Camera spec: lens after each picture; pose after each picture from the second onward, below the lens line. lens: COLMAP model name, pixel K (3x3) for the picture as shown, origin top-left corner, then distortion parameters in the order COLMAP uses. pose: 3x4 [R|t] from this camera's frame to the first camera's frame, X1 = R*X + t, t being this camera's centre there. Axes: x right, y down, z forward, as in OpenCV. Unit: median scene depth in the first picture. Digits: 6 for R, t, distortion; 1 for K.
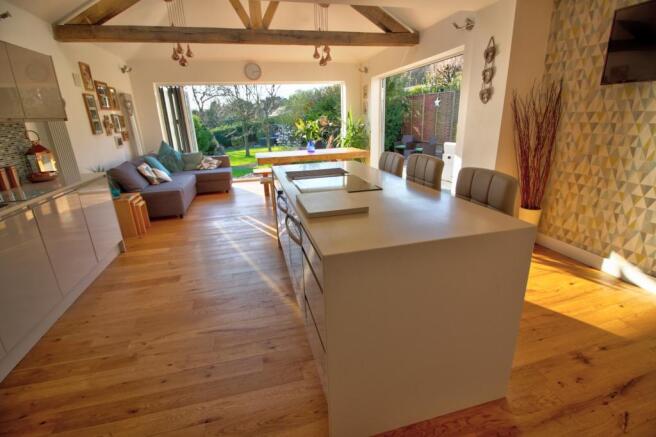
lens RADIAL K [[307.9, 0, 328.5], [0, 307.9, 219.4], [0, 0, 1]] dist [-0.016468, -0.006113]
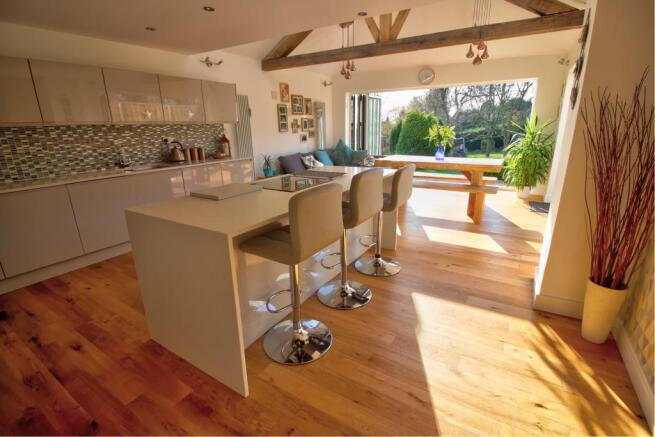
lens RADIAL K [[307.4, 0, 325.0], [0, 307.4, 220.1], [0, 0, 1]] dist [-0.016468, -0.006113]
pose [[0.682431, 0.232295, -0.693056, 0.442153], [-0.231409, 0.968048, 0.096604, -0.056576], [0.693353, 0.094453, 0.714381, 0.121685]]
